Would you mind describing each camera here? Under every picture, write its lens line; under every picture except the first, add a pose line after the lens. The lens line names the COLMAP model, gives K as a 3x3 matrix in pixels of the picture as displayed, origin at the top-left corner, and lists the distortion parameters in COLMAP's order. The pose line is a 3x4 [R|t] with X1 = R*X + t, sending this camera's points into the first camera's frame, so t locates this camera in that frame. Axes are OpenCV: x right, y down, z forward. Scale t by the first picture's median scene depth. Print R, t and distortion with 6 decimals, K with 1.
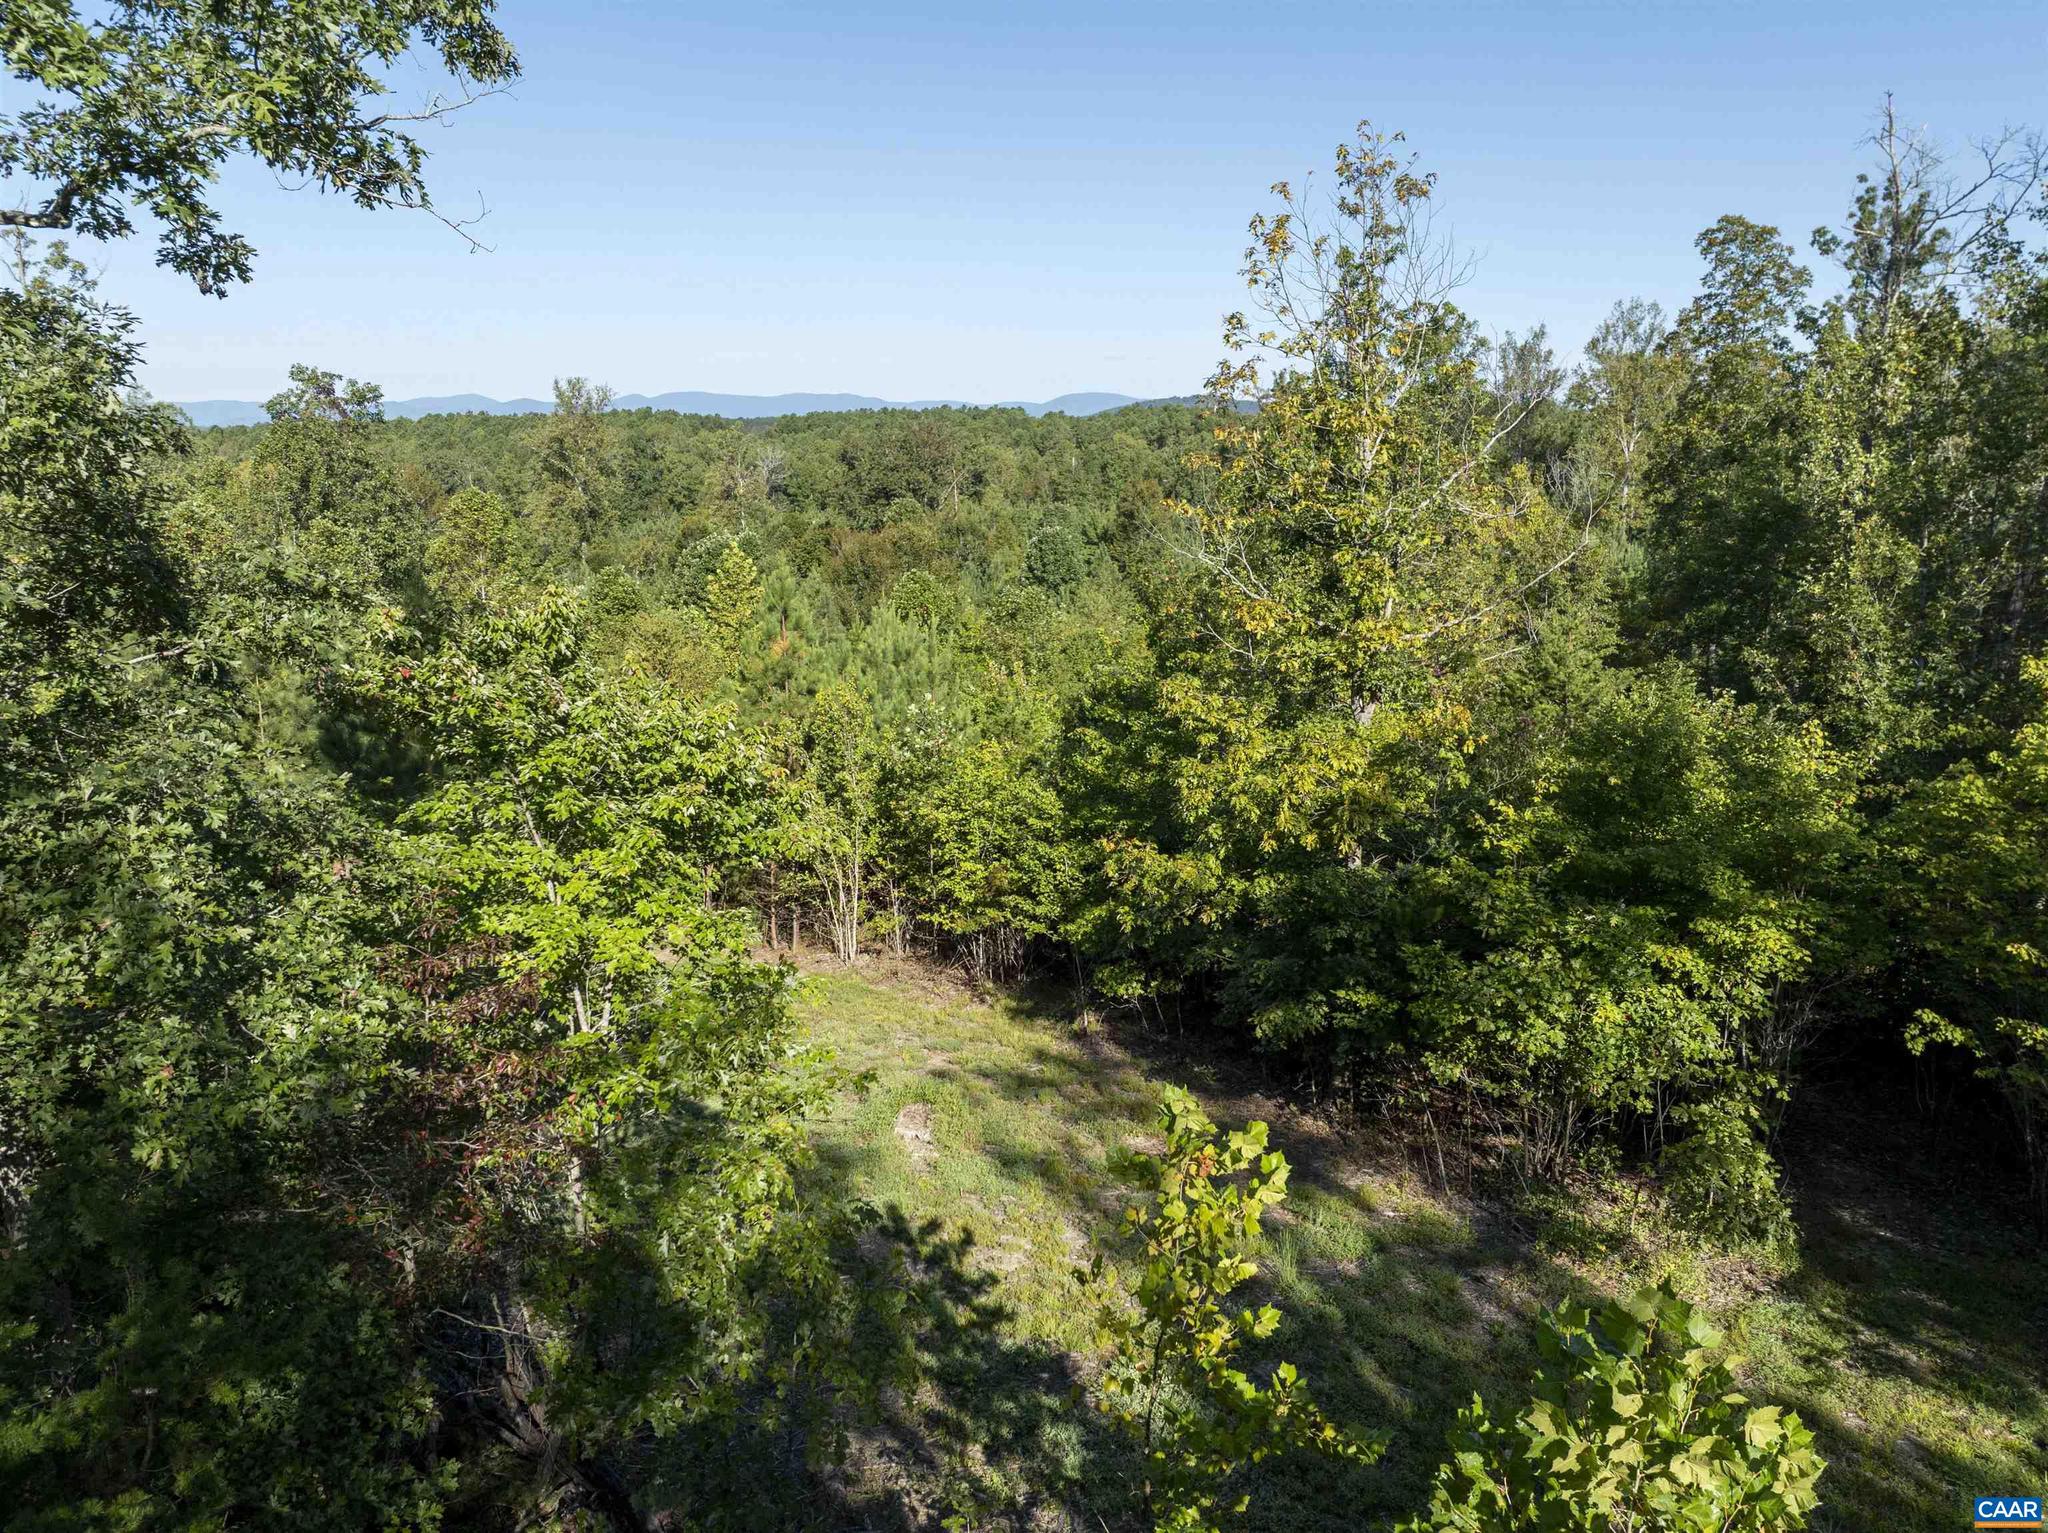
lens RADIAL K [[1432.6, 0, 1031.6], [0, 1432.6, 760.9], [0, 0, 1]] dist [-0.036685, -0.006821]
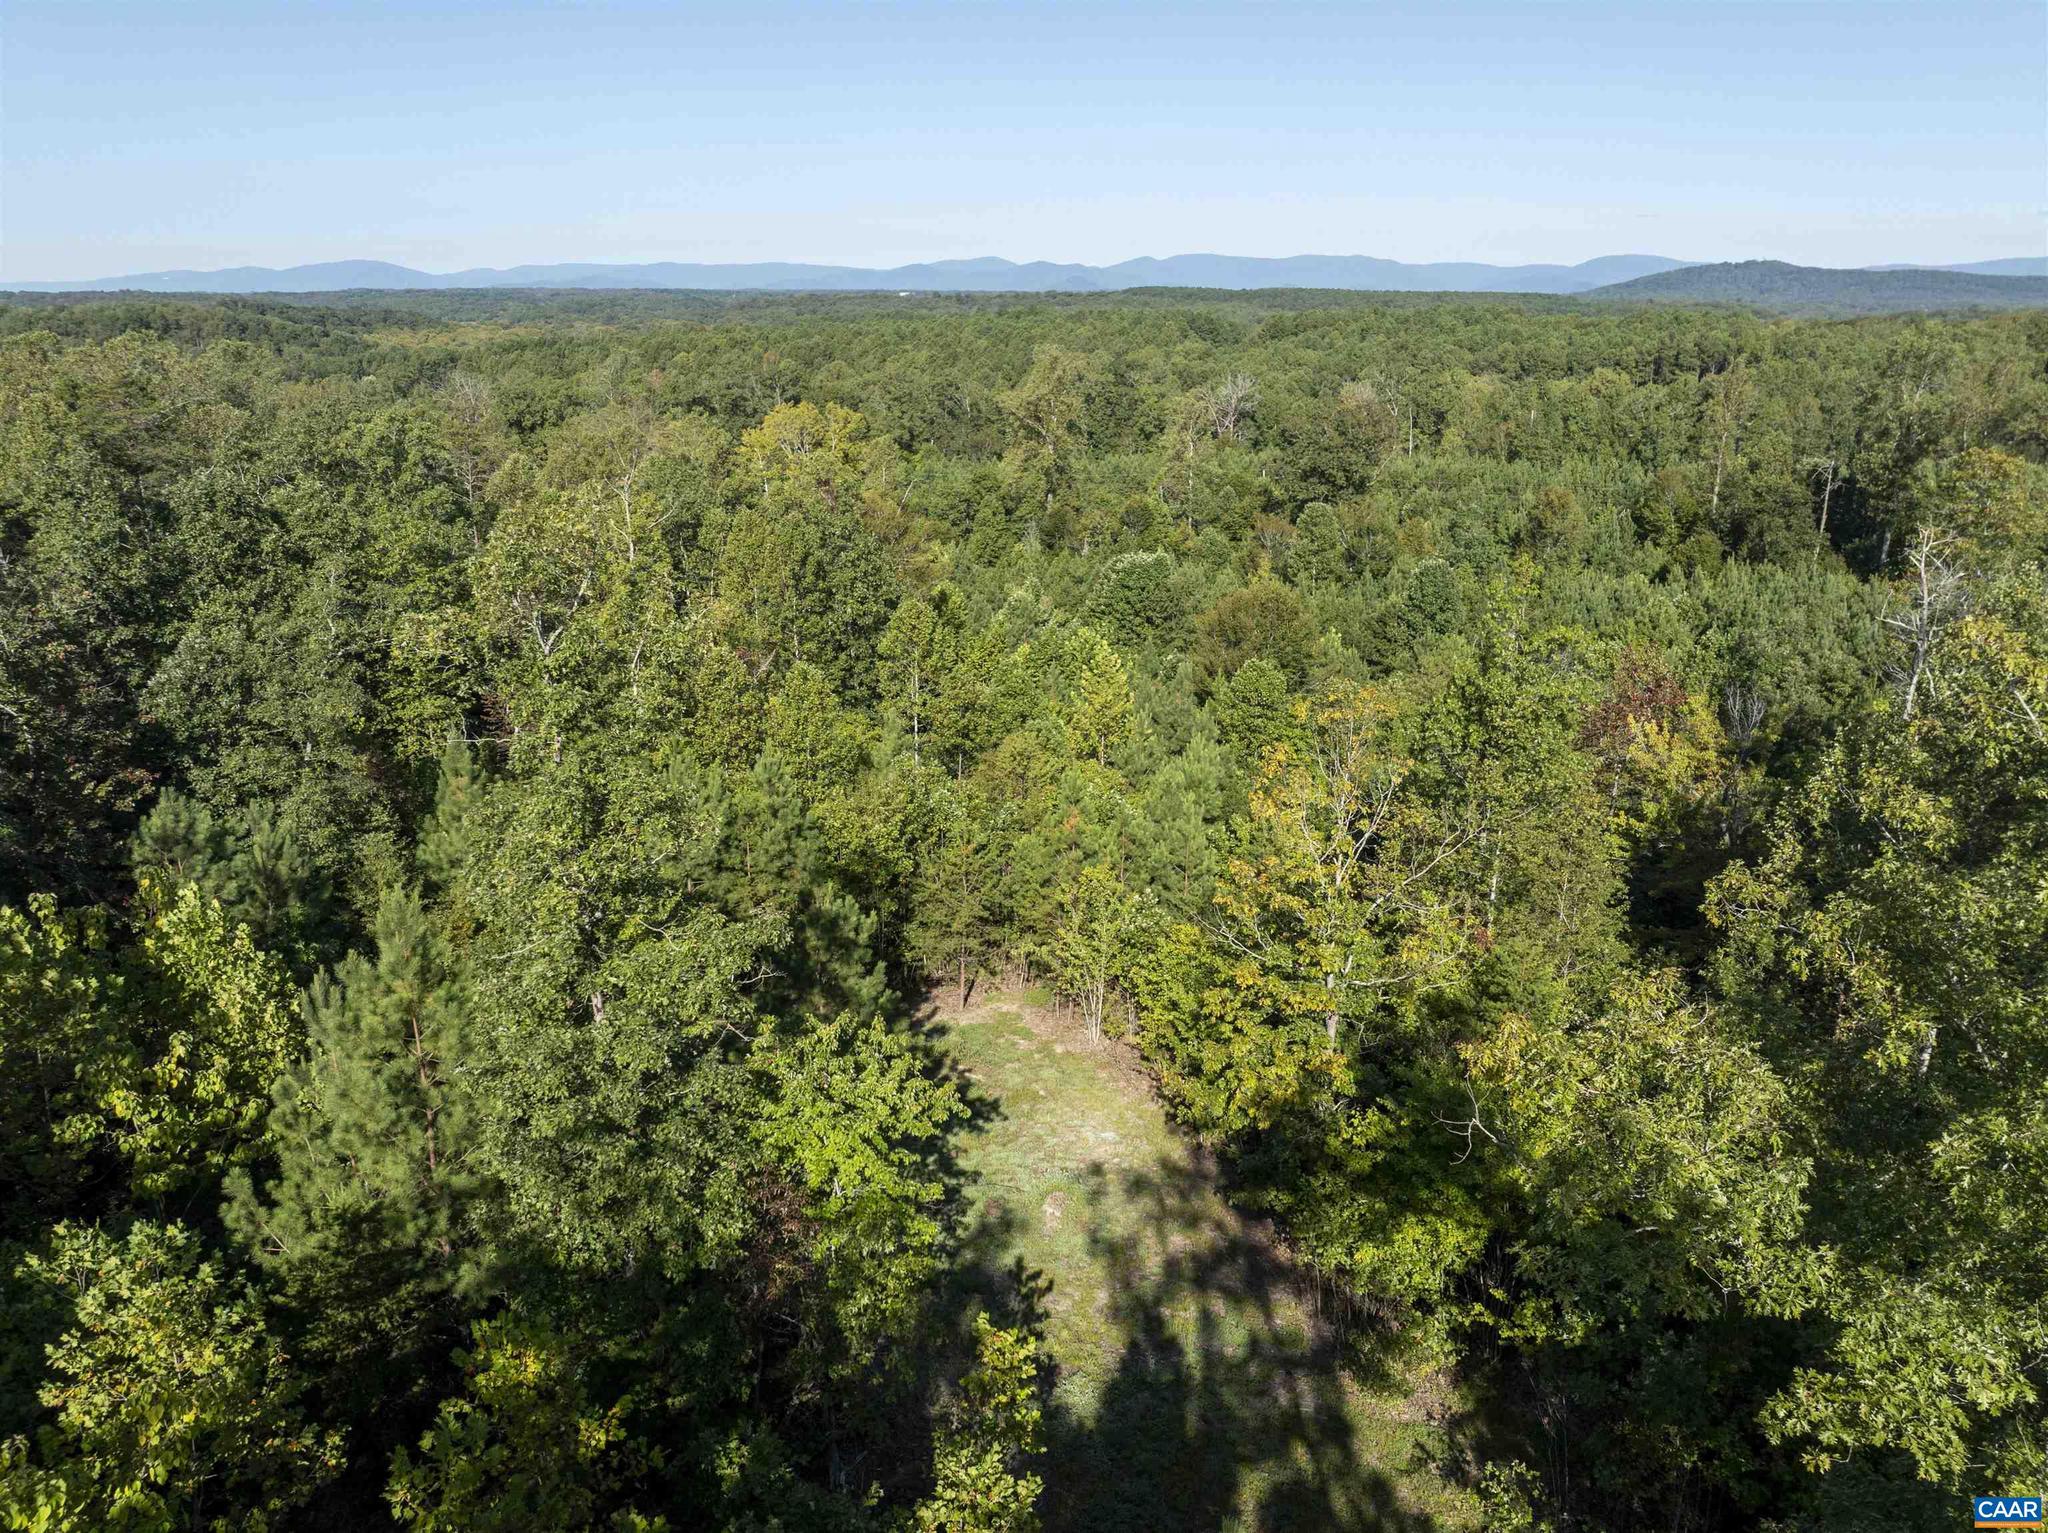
lens RADIAL K [[1432.6, 0, 1031.6], [0, 1432.6, 760.9], [0, 0, 1]] dist [-0.036685, -0.006821]
pose [[0.943644, 0.096075, -0.316711, 0.181882], [-0.068423, 0.992897, 0.097331, -0.211918], [0.323813, -0.070175, 0.943515, -0.291467]]
